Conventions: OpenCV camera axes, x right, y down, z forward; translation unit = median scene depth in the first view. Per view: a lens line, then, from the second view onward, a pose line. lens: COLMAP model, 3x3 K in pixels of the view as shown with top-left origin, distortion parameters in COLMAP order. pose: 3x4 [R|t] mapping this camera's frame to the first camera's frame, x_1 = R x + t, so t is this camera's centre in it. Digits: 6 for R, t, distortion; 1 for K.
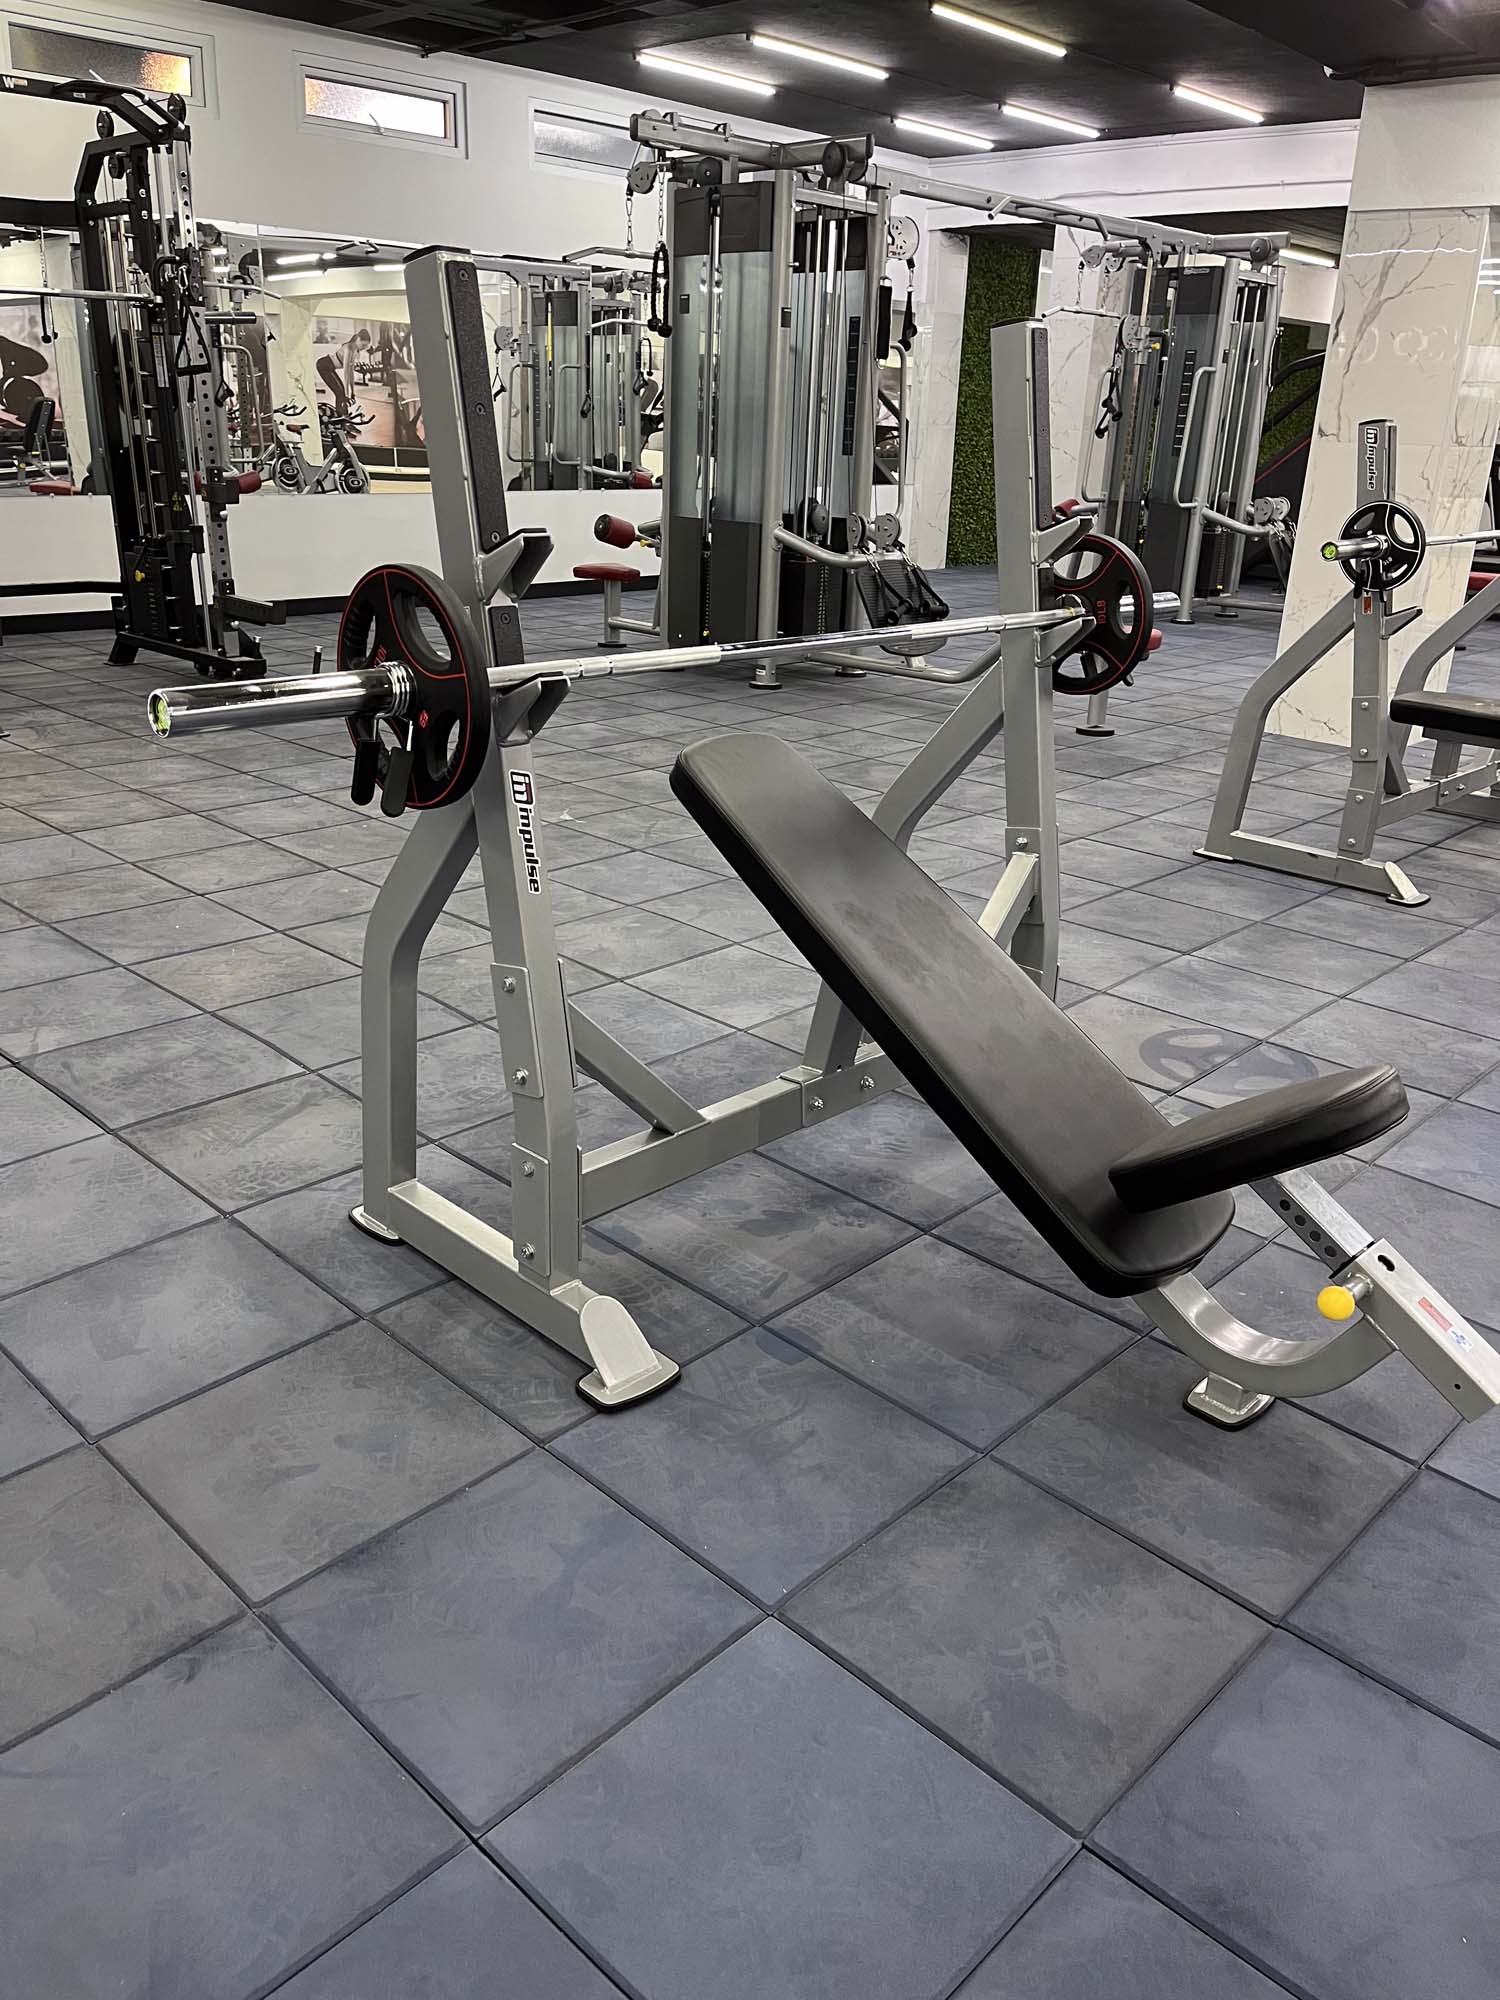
lens RADIAL K [[1523.6, 0, 731.9], [0, 1523.6, 1005.5], [0, 0, 1]] dist [0.056365, -0.069213]
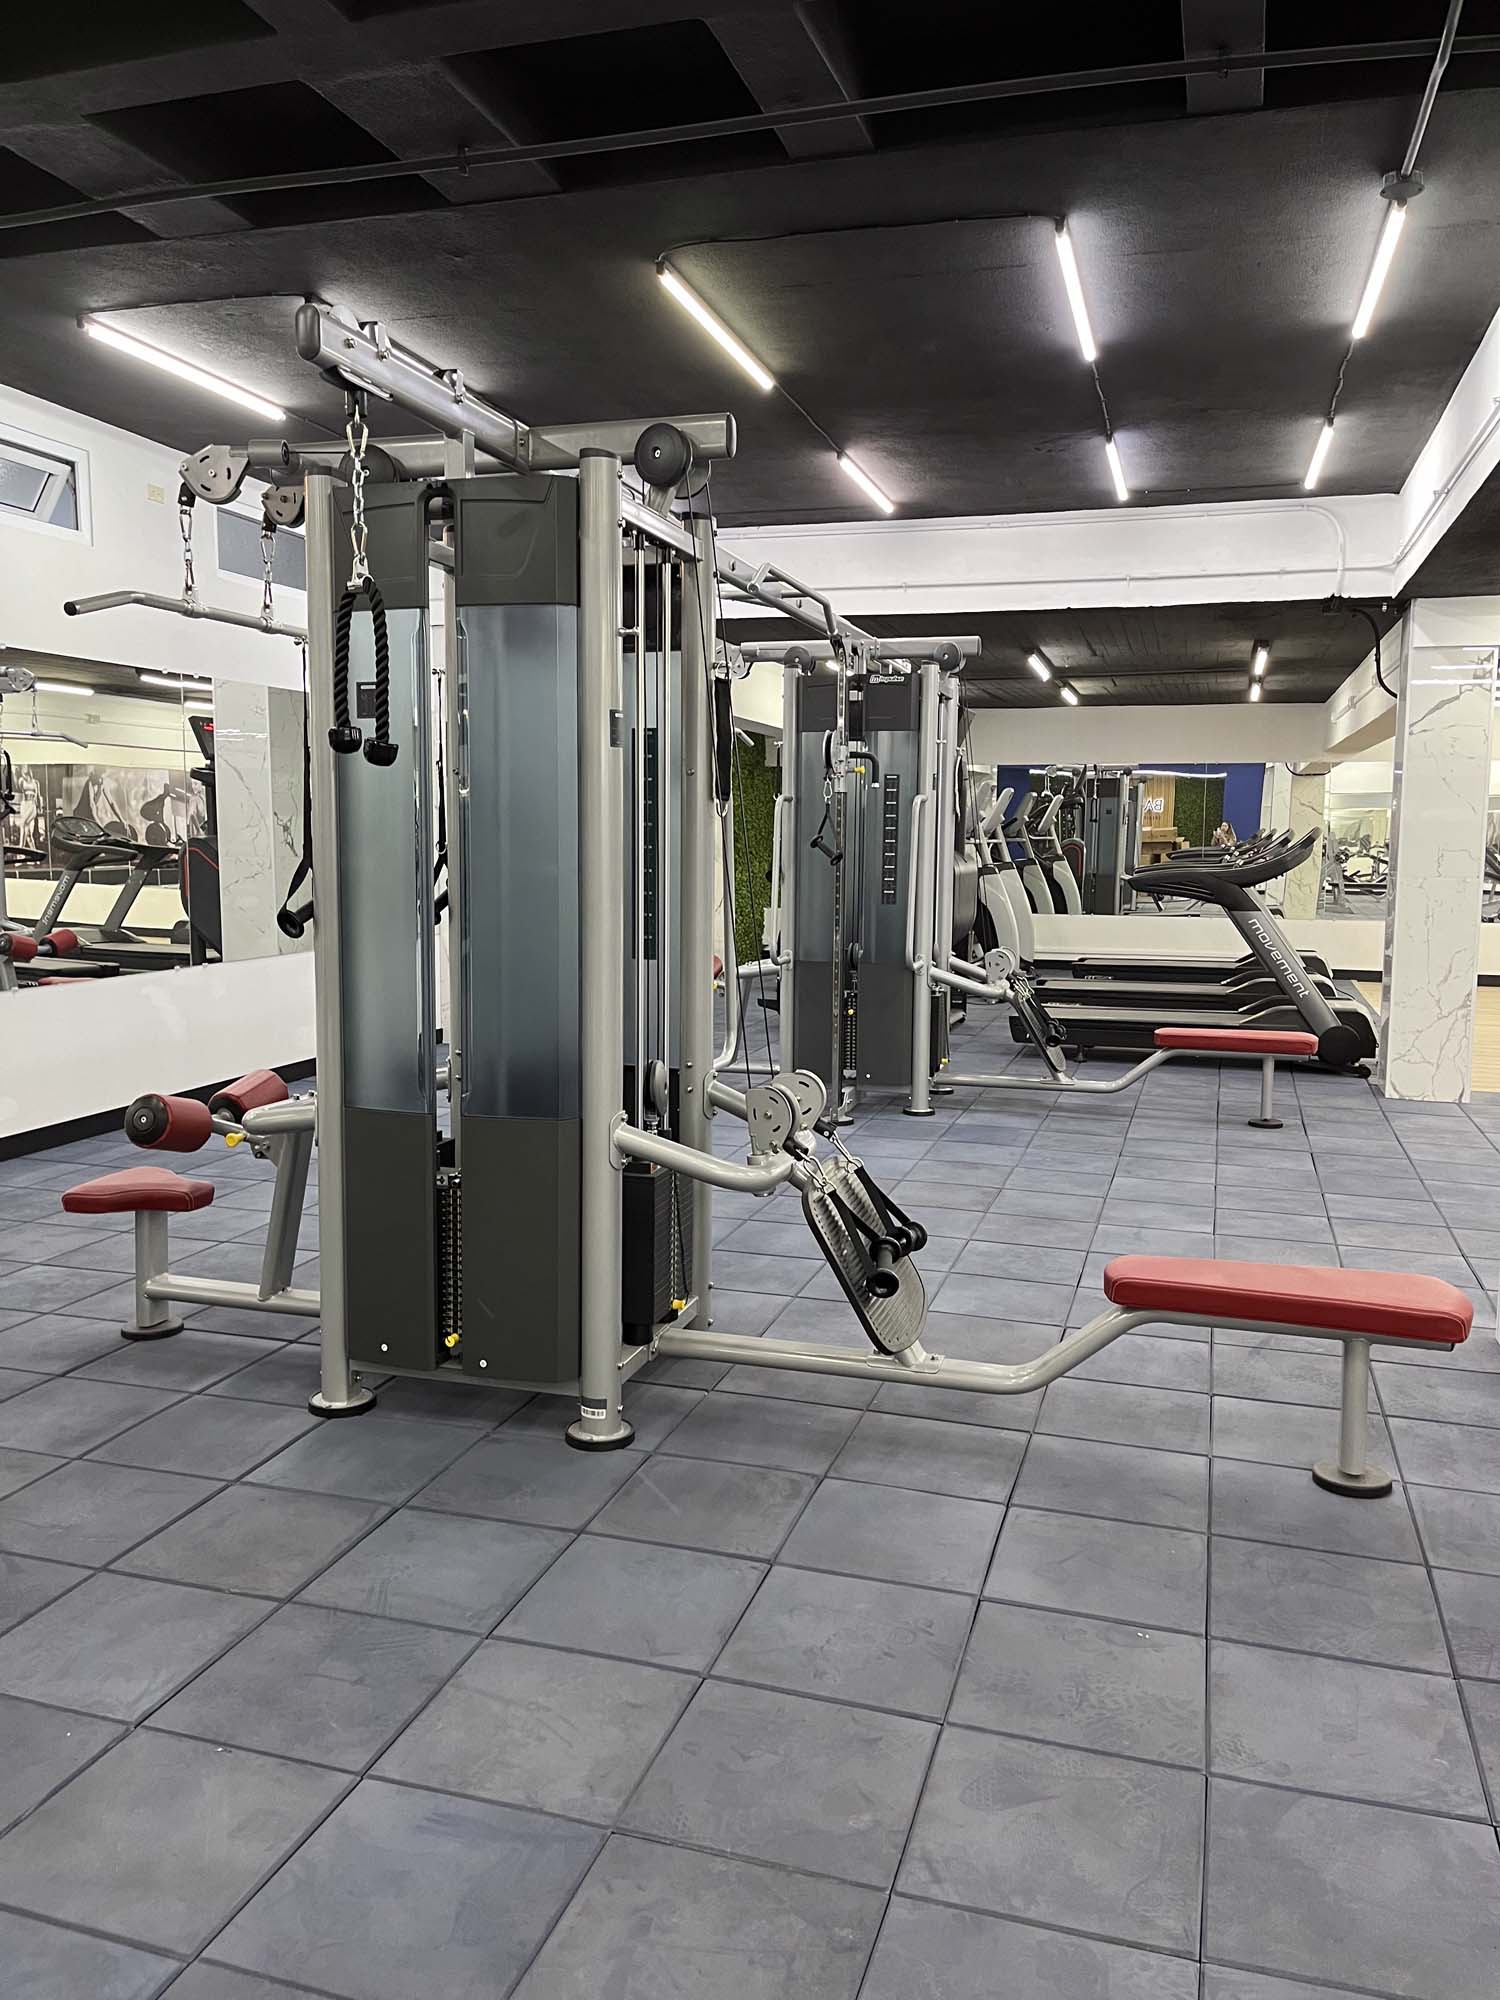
lens RADIAL K [[1523.6, 0, 756.9], [0, 1523.6, 990.1], [0, 0, 1]] dist [0.056365, -0.069213]
pose [[0.887534, -0.069753, 0.455431, -0.133852], [0.181475, 0.961492, -0.206396, -0.220738], [-0.423497, 0.265833, 0.866016, 0.495691]]
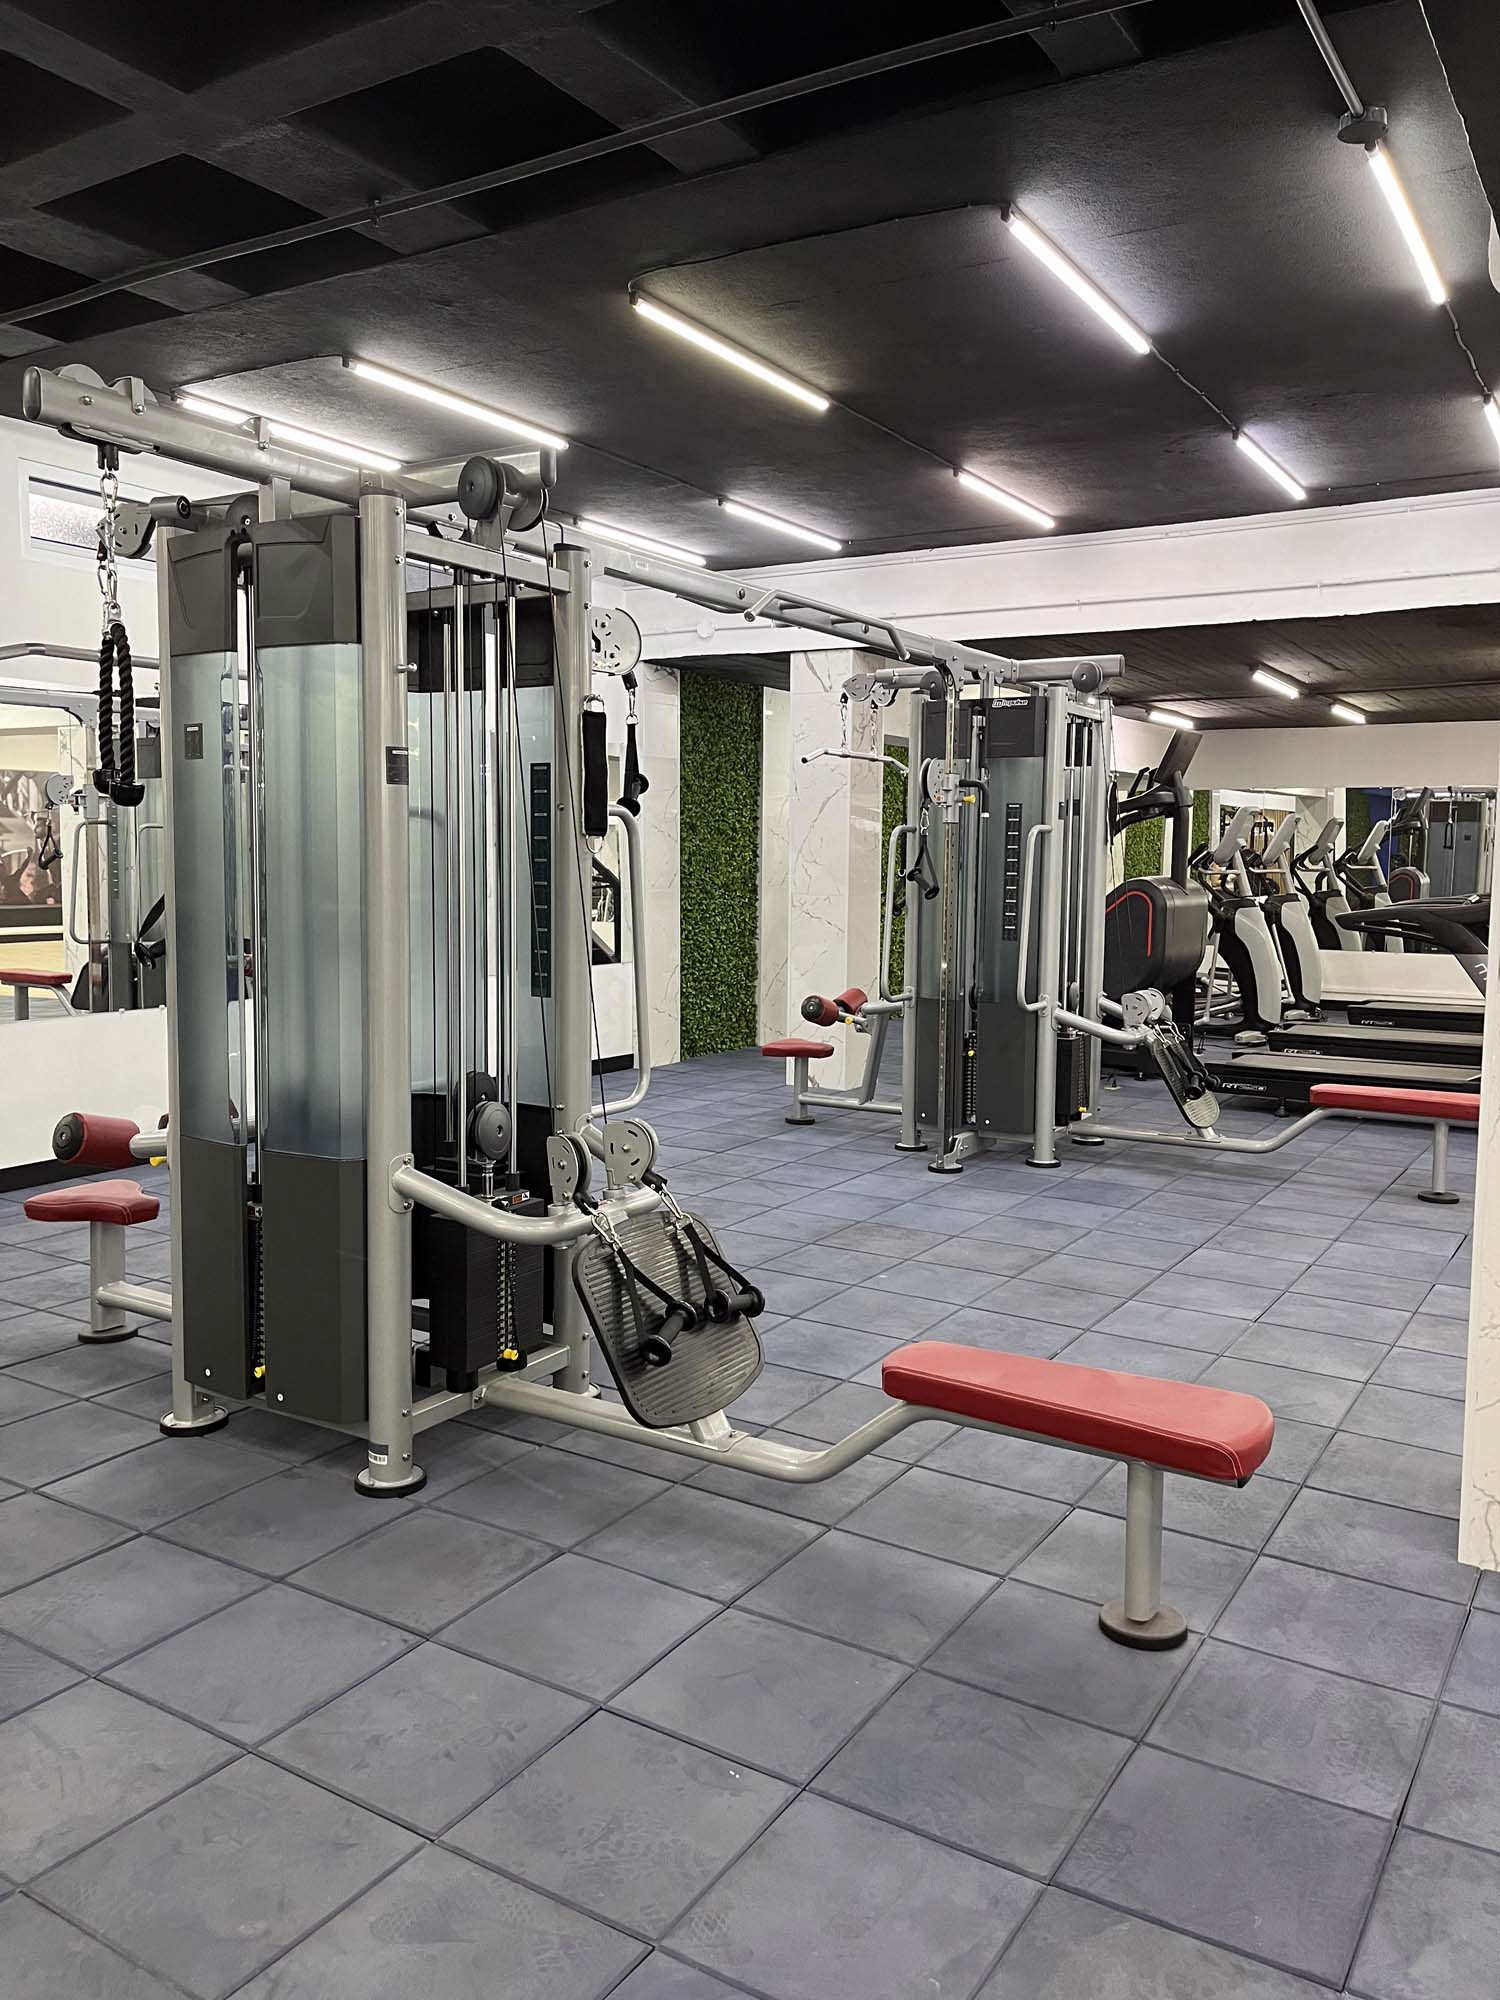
lens RADIAL K [[1523.6, 0, 769.5], [0, 1523.6, 989.4], [0, 0, 1]] dist [0.056365, -0.069213]
pose [[0.976377, -0.039029, 0.212519, 0.038554], [0.094775, 0.961246, -0.258890, -0.207745], [-0.194178, 0.272916, 0.942238, 0.460958]]
